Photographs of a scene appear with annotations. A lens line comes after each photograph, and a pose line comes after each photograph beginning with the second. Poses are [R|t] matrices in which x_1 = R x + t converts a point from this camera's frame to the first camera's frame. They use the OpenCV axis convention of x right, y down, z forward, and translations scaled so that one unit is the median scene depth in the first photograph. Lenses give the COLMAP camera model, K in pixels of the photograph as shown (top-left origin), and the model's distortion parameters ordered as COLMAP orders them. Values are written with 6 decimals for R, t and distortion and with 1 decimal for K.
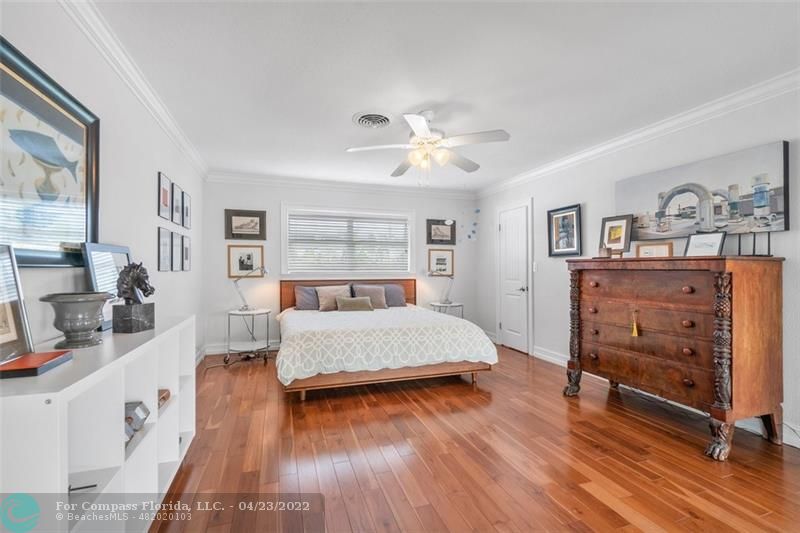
lens RADIAL K [[357.2, 0, 396.7], [0, 357.2, 268.5], [0, 0, 1]] dist [0.001108, 0.000099]
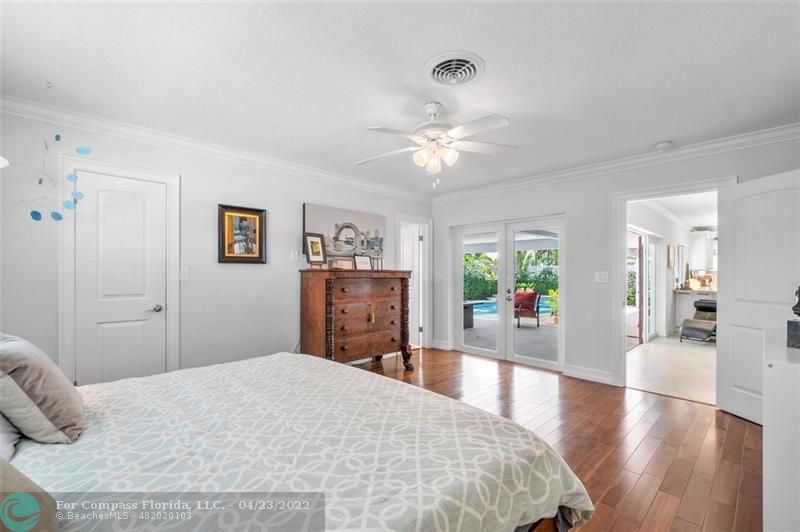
lens RADIAL K [[357.2, 0, 395.1], [0, 357.2, 269.3], [0, 0, 1]] dist [0.001108, 0.000099]
pose [[-0.427296, 0.014099, 0.904002, -0.641790], [-0.001981, 0.999861, -0.016530, -0.006881], [-0.904110, -0.008854, -0.427209, 1.387348]]
